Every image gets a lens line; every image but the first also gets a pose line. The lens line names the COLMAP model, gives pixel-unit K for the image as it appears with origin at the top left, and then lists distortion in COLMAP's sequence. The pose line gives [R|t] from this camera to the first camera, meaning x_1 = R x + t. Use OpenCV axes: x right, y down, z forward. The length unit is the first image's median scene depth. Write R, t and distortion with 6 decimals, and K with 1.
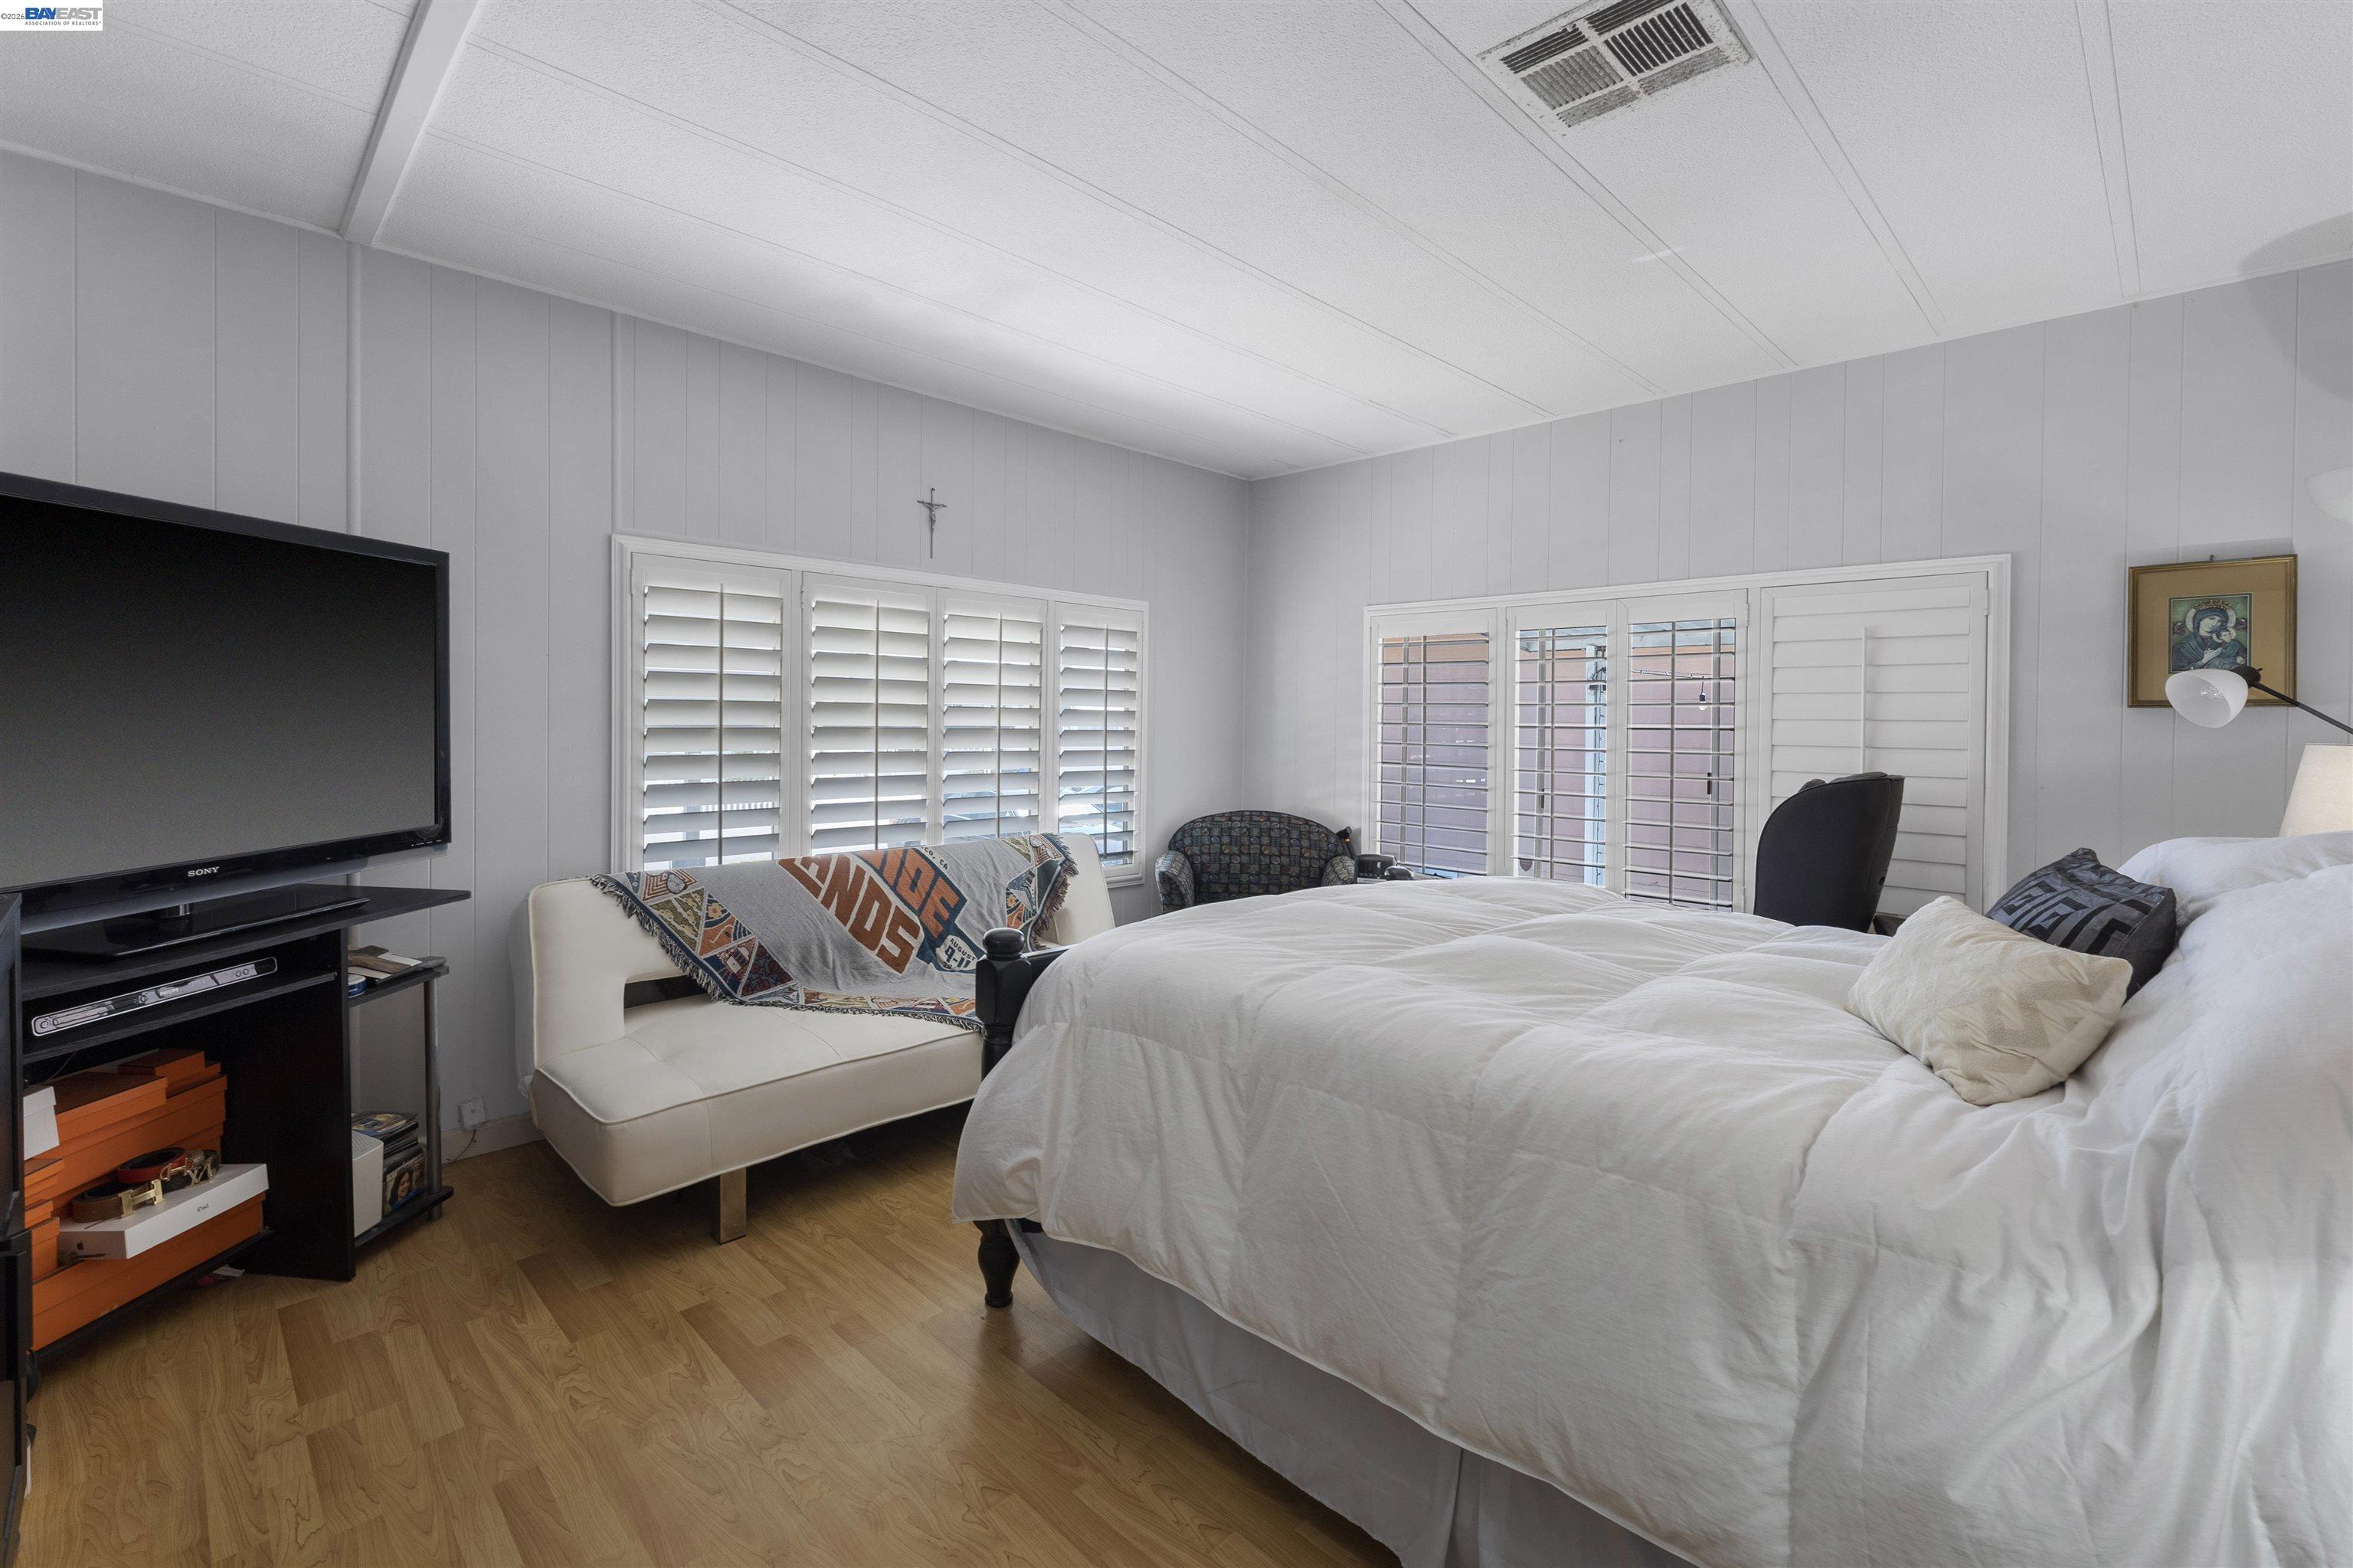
lens RADIAL K [[1012.8, 0, 1179.7], [0, 1012.8, 724.4], [0, 0, 1]] dist [-0.001100, -0.000123]
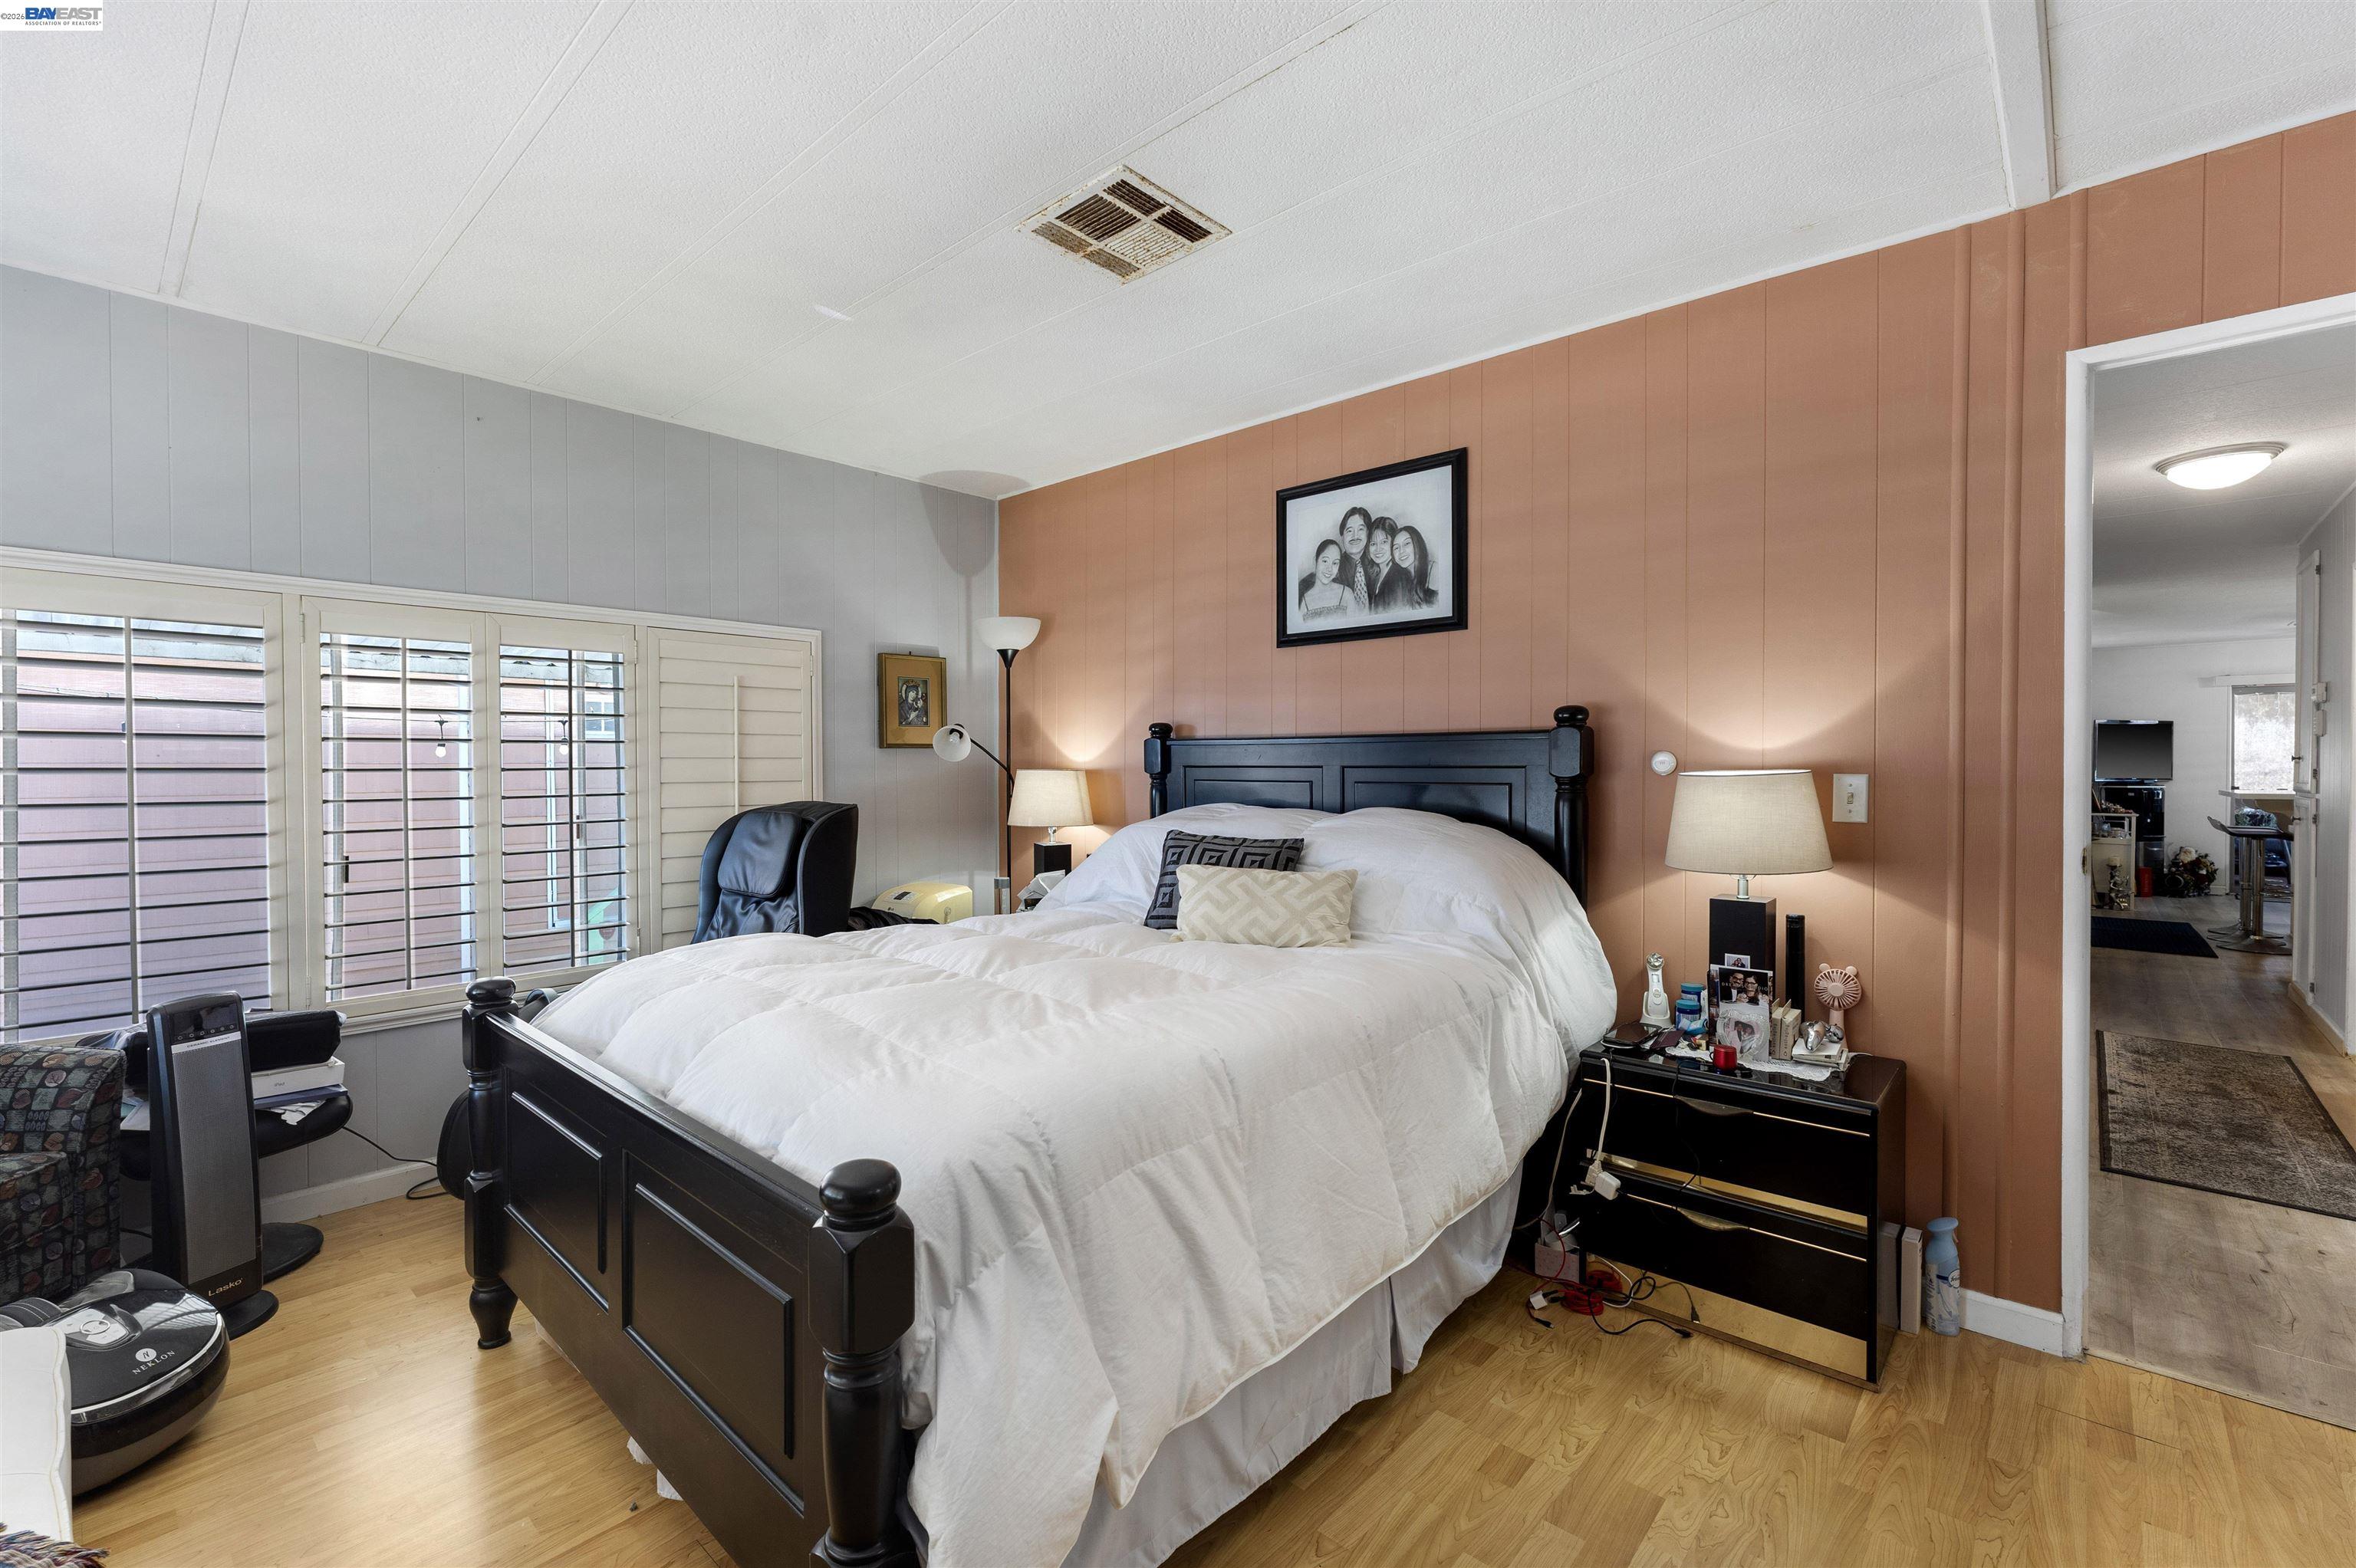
lens RADIAL K [[994.1, 0, 1172.1], [0, 994.1, 769.0], [0, 0, 1]] dist [-0.000803, 0.000119]
pose [[-0.035053, -0.018585, 0.999213, -0.530205], [0.003537, 0.999819, 0.018720, -0.012878], [-0.999379, 0.004191, -0.034981, 0.647992]]
